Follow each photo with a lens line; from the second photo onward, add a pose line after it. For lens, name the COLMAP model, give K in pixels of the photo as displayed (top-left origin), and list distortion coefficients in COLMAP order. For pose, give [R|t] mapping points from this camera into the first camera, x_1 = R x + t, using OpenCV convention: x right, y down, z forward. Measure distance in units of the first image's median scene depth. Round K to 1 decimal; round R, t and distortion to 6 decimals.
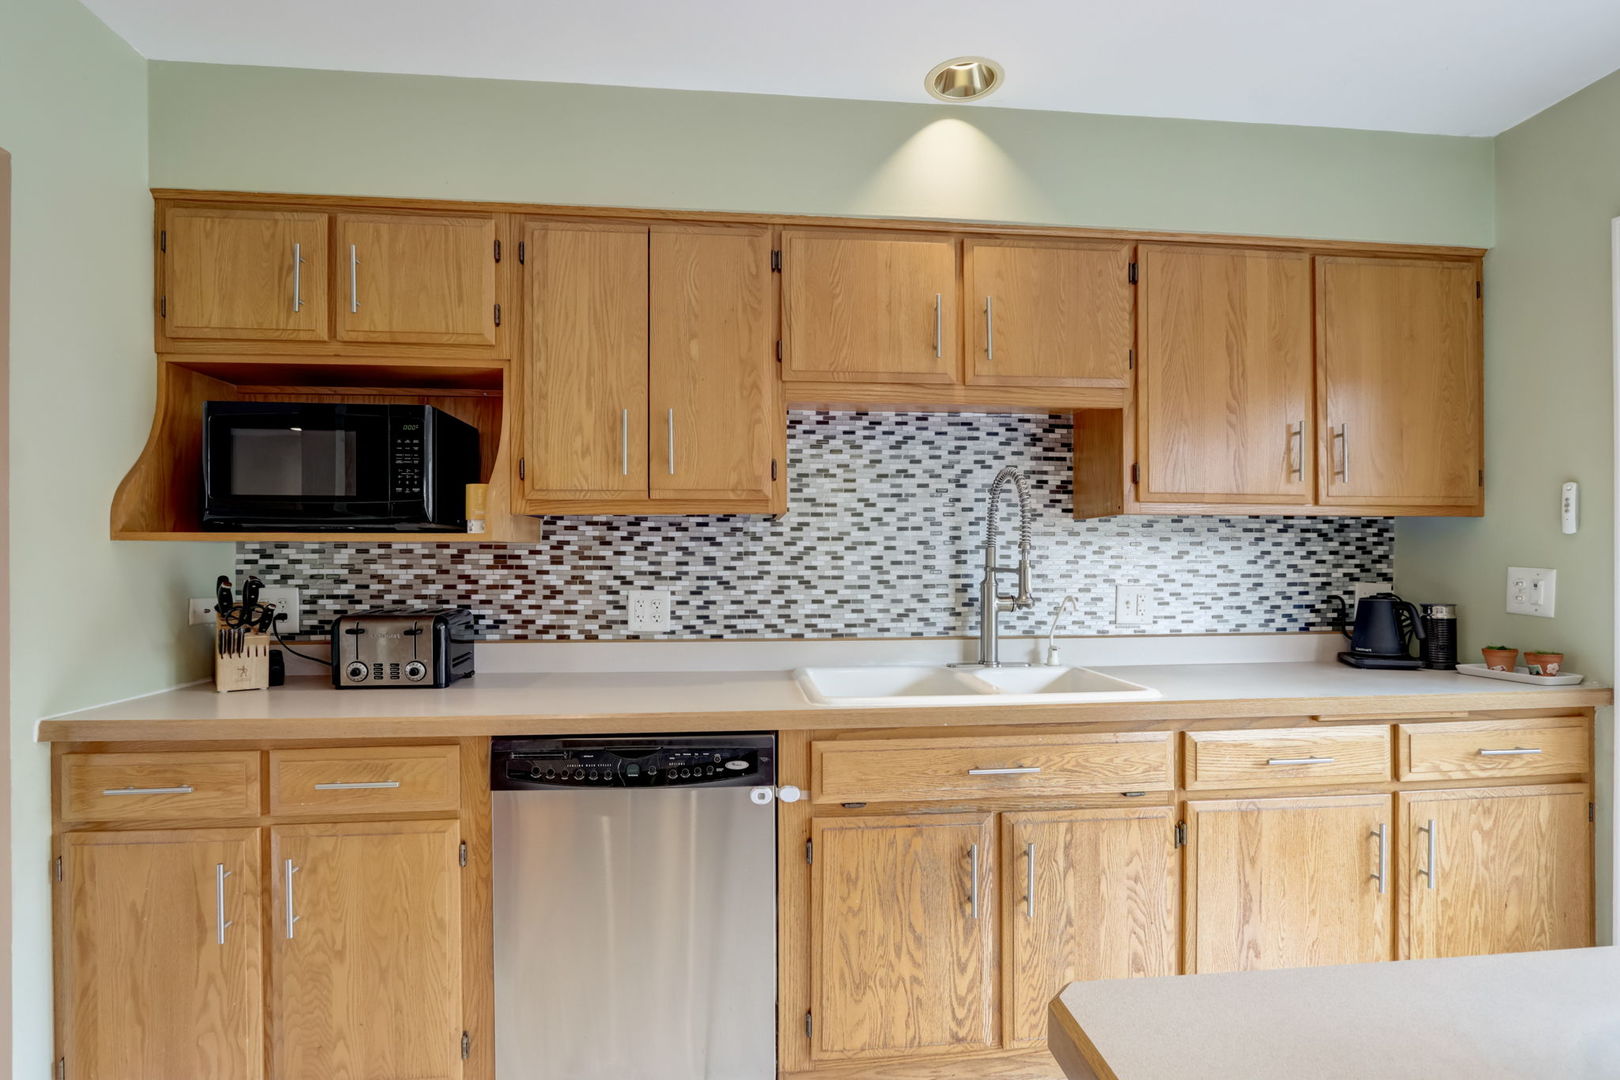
lens RADIAL K [[802.5, 0, 813.8], [0, 802.5, 579.4], [0, 0, 1]] dist [-0.017393, 0.000679]
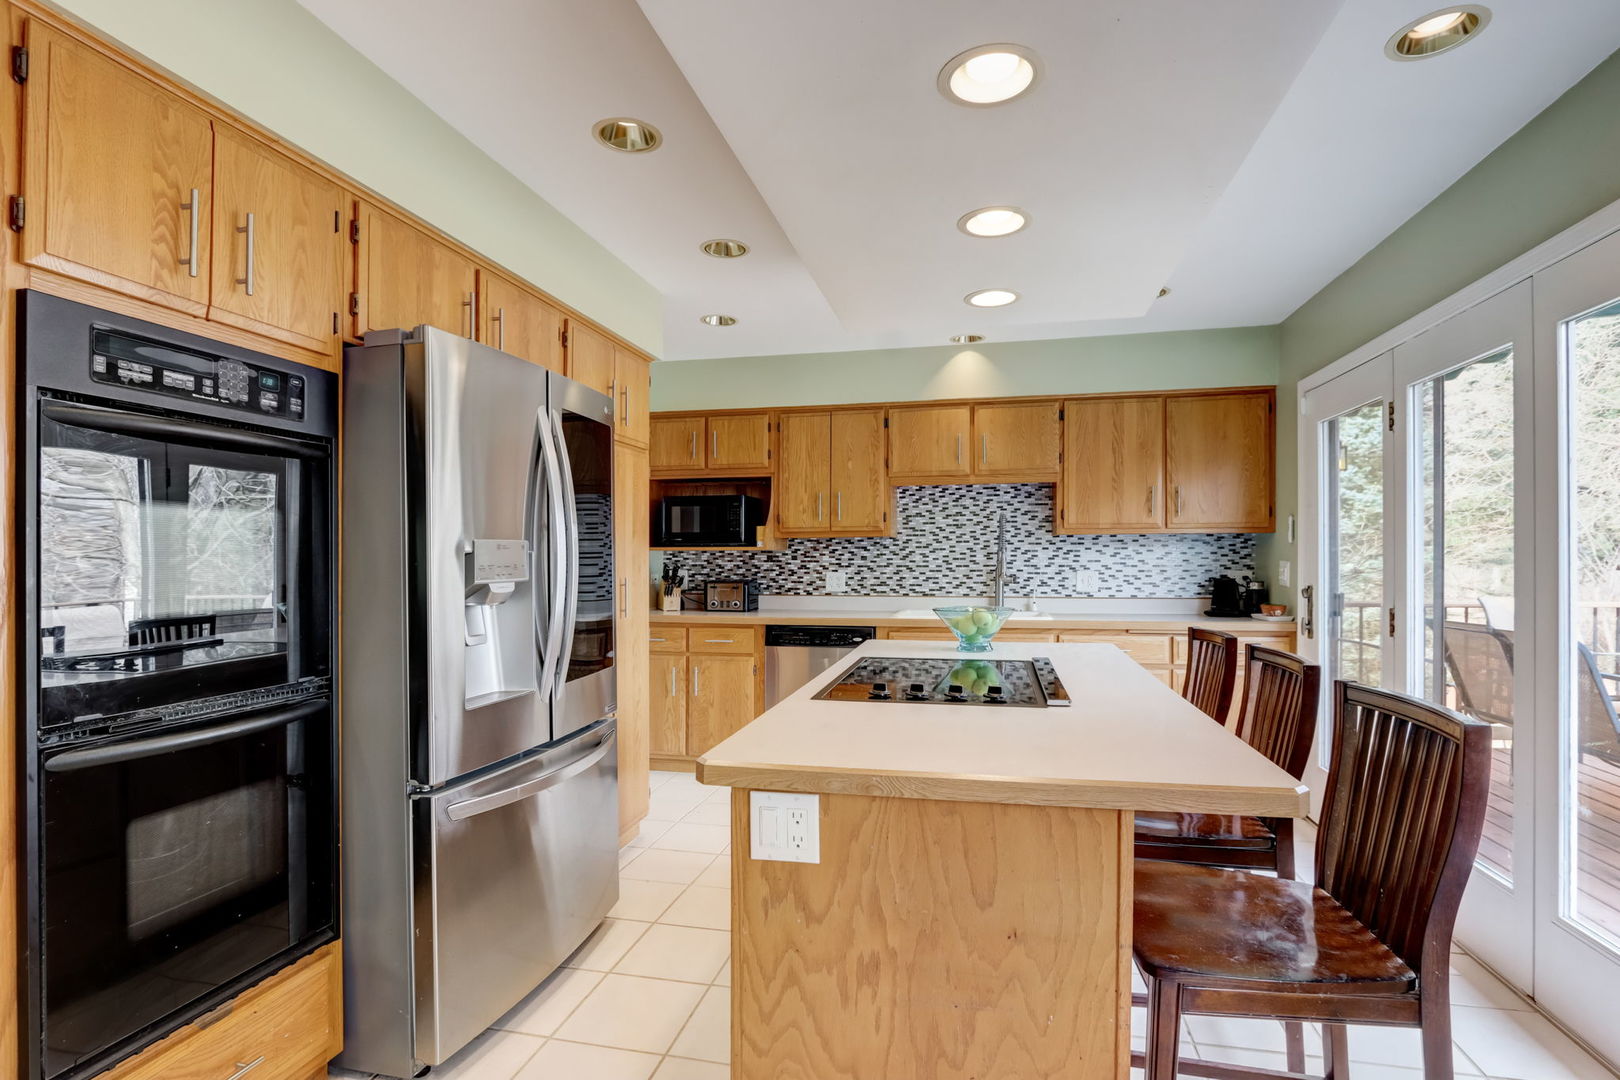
lens RADIAL K [[792.2, 0, 812.8], [0, 792.2, 563.7], [0, 0, 1]] dist [-0.018512, 0.000190]
pose [[0.948633, 0.000315, -0.316377, 0.403902], [-0.006514, 0.999807, -0.018534, 0.030891], [0.316310, 0.019642, 0.948452, -1.015005]]
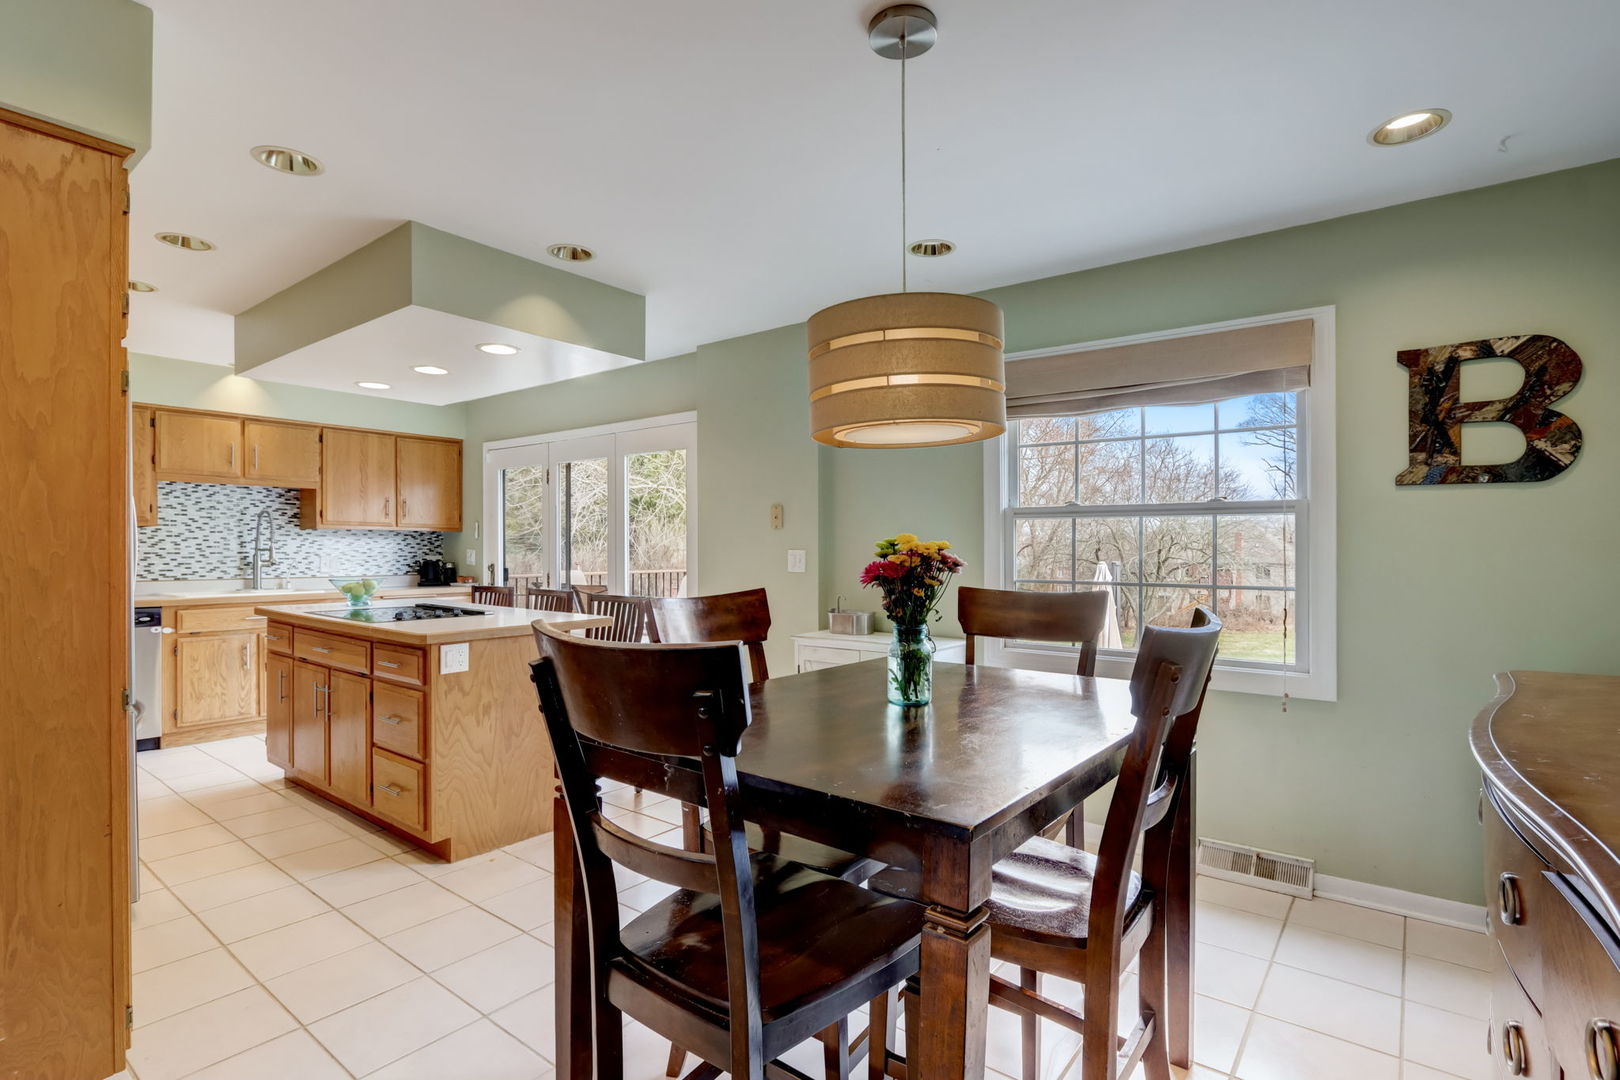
lens RADIAL K [[777.2, 0, 810.6], [0, 777.2, 546.7], [0, 0, 1]] dist [-0.016477, 0.000091]
pose [[0.691473, 0.005579, 0.722381, -0.307817], [0.014318, 0.999668, -0.021426, 0.052505], [-0.722261, 0.025158, 0.691163, -1.822854]]
